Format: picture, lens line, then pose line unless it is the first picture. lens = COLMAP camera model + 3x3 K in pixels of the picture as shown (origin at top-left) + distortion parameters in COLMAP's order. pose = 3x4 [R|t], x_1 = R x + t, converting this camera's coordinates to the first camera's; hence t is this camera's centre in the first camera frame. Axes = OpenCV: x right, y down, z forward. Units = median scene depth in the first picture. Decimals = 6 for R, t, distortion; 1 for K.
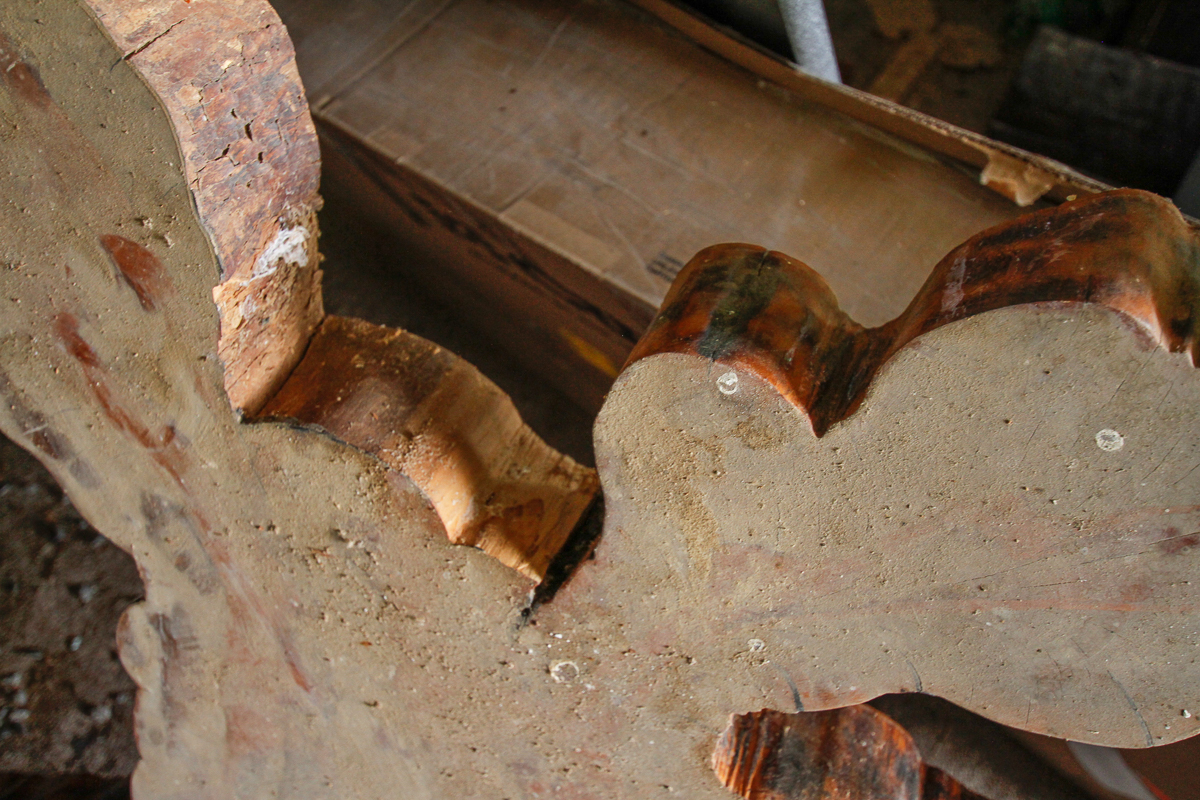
lens RADIAL K [[1054.5, 0, 600.9], [0, 1054.5, 401.1], [0, 0, 1]] dist [0.000504, 0.034979]
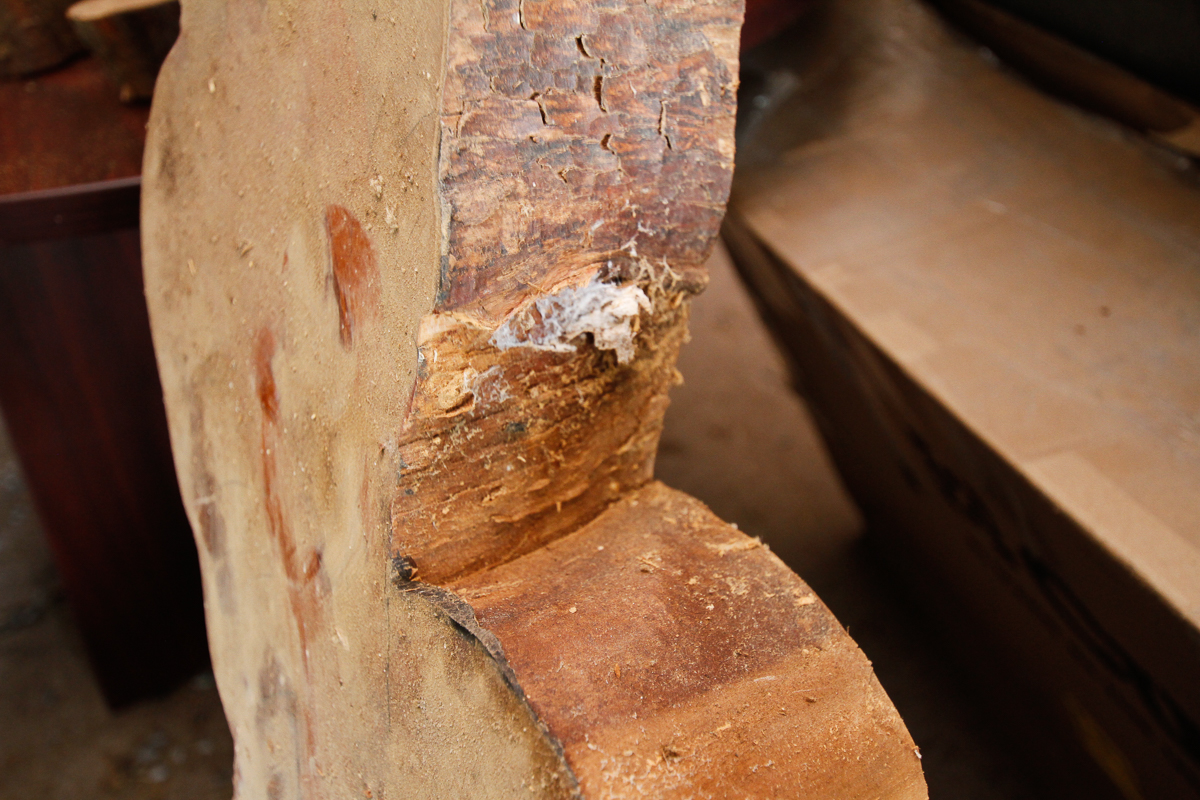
lens RADIAL K [[1054.5, 0, 598.5], [0, 1054.5, 404.2], [0, 0, 1]] dist [0.000504, 0.034979]
pose [[0.835604, 0.260113, -0.483846, -0.022191], [-0.384144, 0.906306, -0.176192, -0.006757], [0.392682, 0.333093, 0.857234, 0.540446]]
